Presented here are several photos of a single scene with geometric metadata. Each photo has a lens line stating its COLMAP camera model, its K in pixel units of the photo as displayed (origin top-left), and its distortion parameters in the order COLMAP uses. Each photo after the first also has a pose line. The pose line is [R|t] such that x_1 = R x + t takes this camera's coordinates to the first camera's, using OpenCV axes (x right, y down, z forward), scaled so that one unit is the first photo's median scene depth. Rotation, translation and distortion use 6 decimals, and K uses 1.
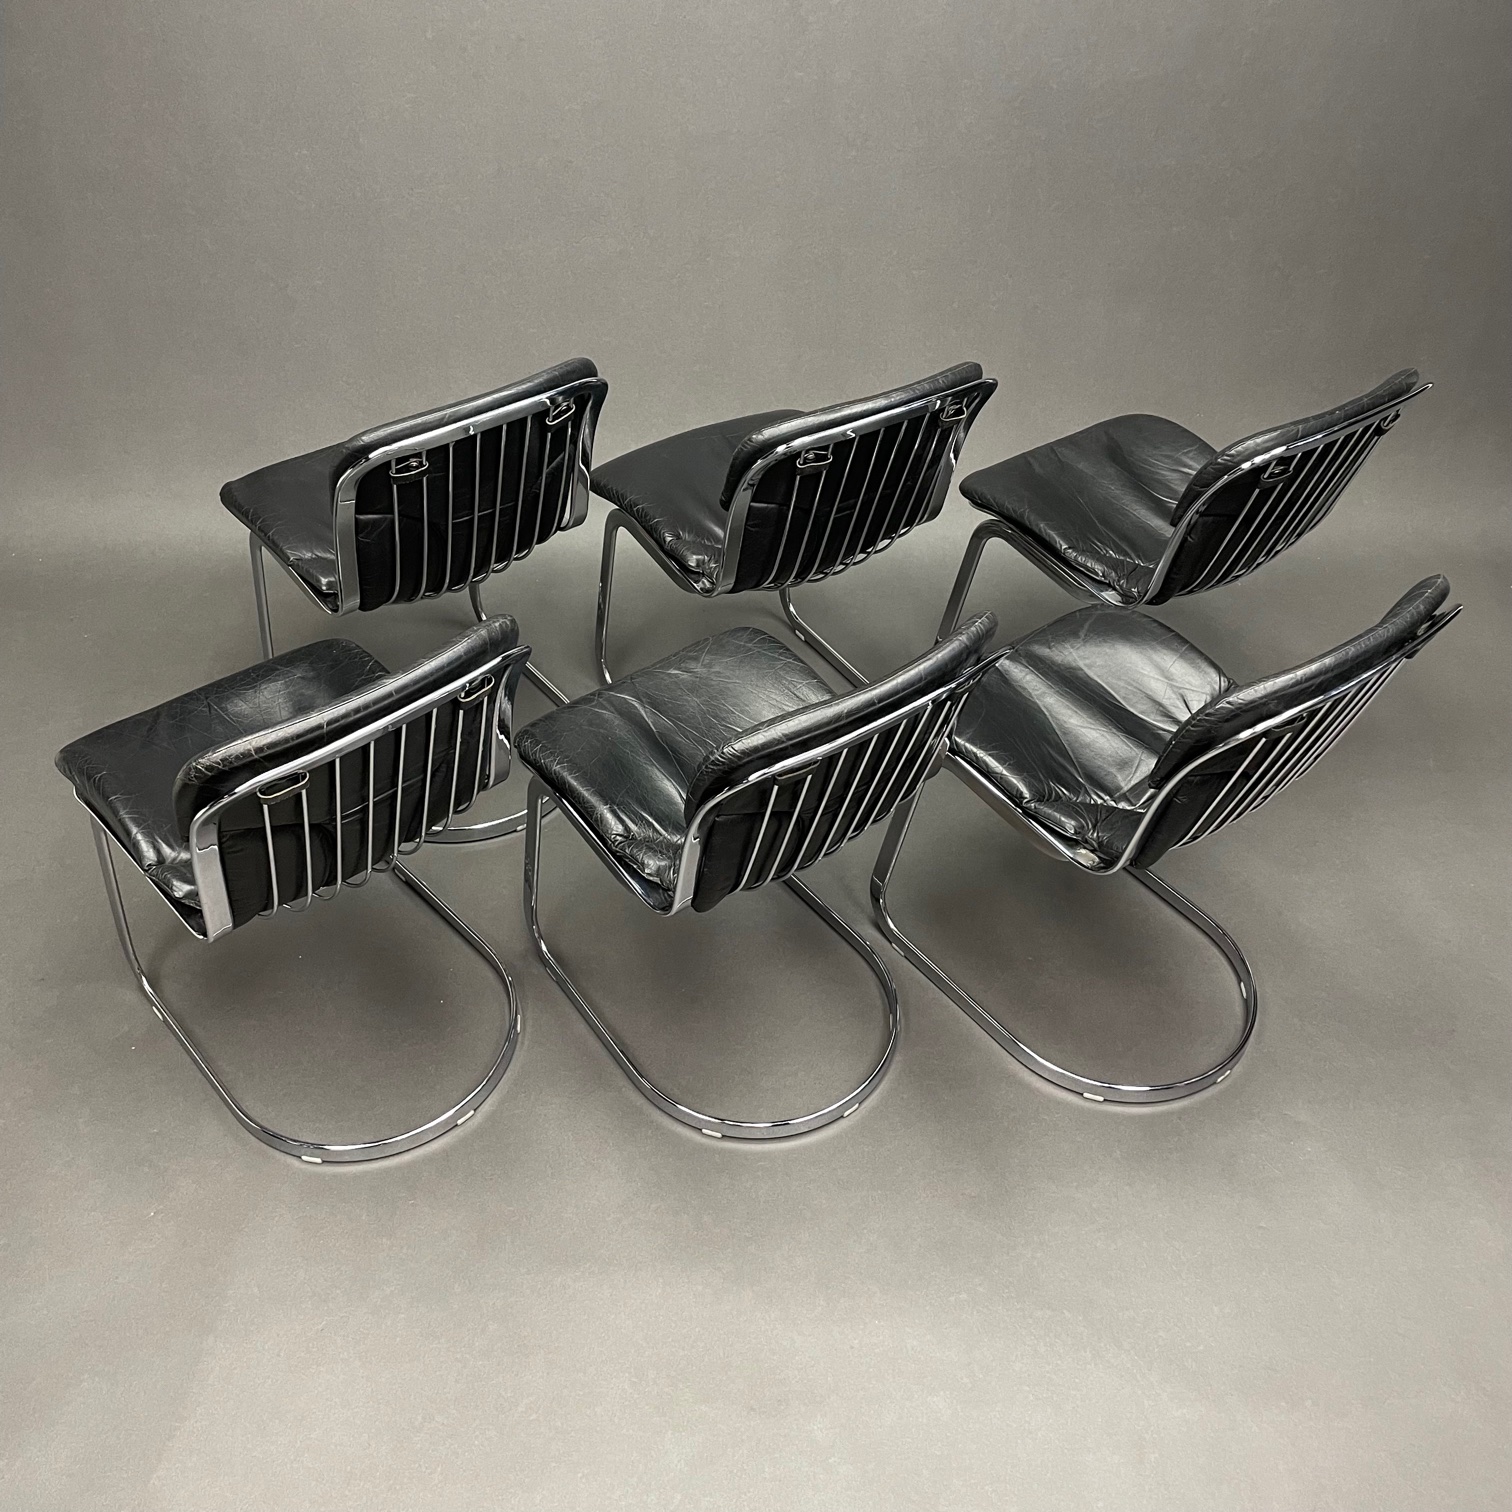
lens RADIAL K [[1526.6, 0, 743.6], [0, 1526.6, 755.0], [0, 0, 1]] dist [0.076762, -0.102779]
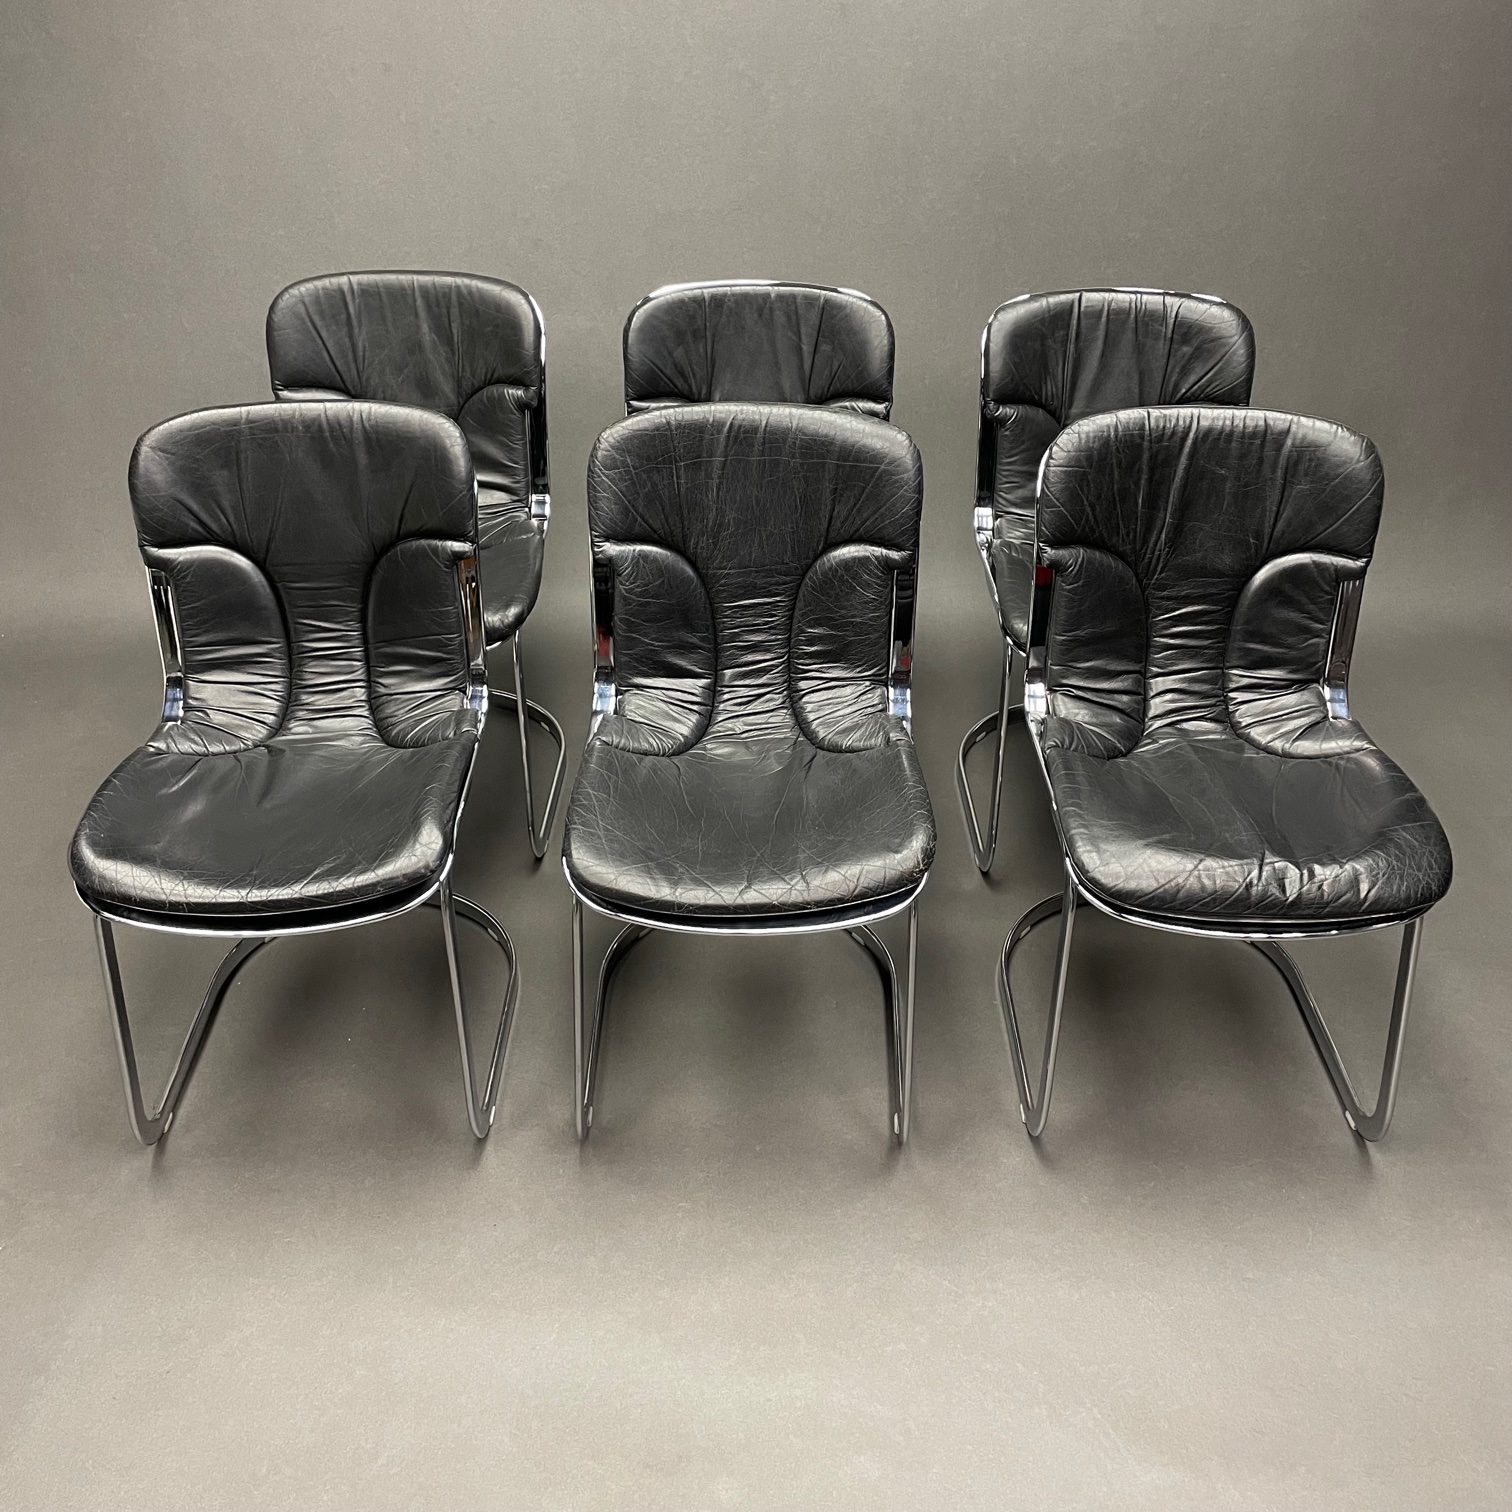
lens RADIAL K [[1529.4, 0, 750.1], [0, 1529.4, 742.7], [0, 0, 1]] dist [0.078347, -0.108101]
pose [[0.999428, -0.001156, -0.033799, 0.075735], [-0.004437, 0.986296, -0.164926, 0.138507], [0.033526, 0.164982, 0.985727, 0.069386]]
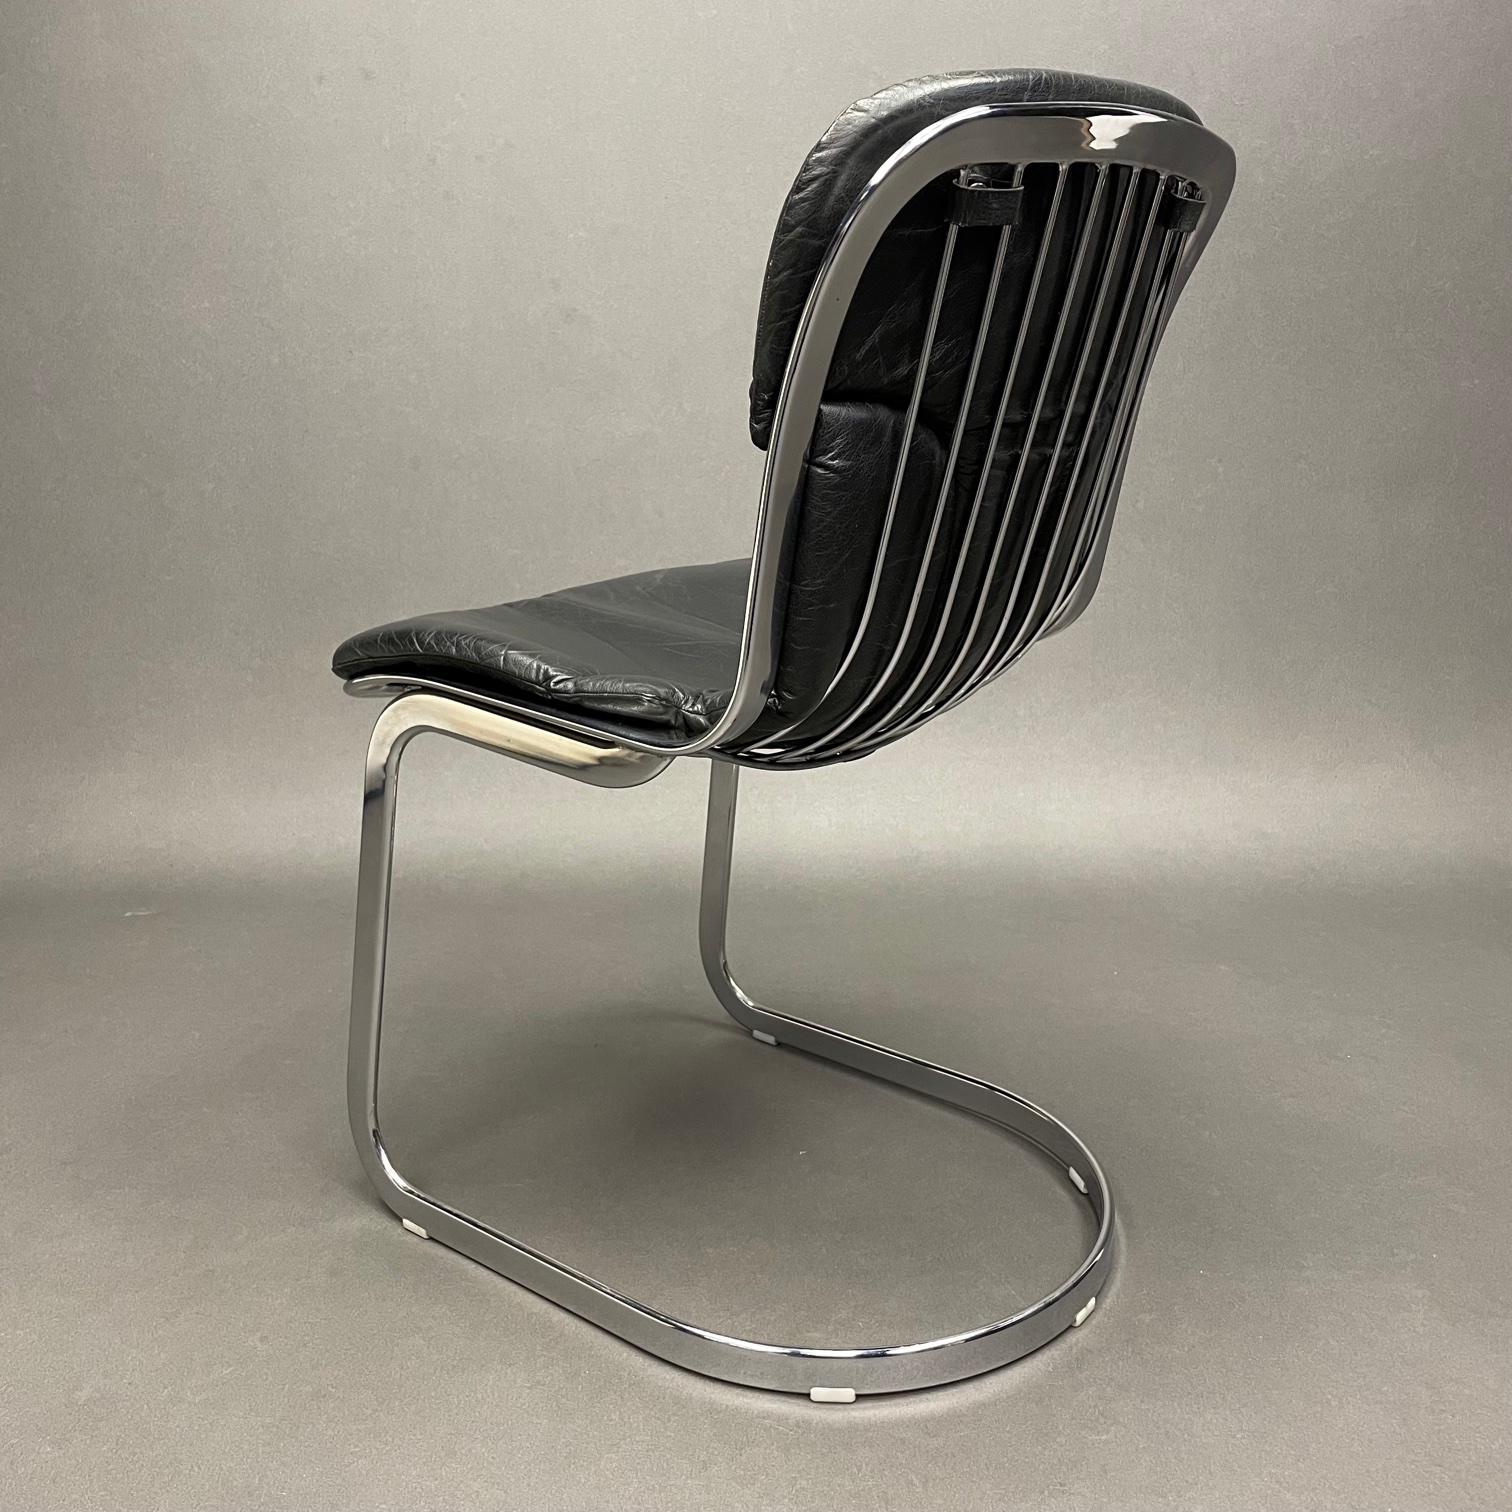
lens RADIAL K [[1531.9, 0, 749.9], [0, 1531.9, 745.6], [0, 0, 1]] dist [0.078574, -0.111836]
pose [[0.997785, -0.021196, -0.063061, 0.010982], [-0.010807, 0.883658, -0.468008, 0.155198], [0.065645, 0.467652, 0.881472, 0.596615]]
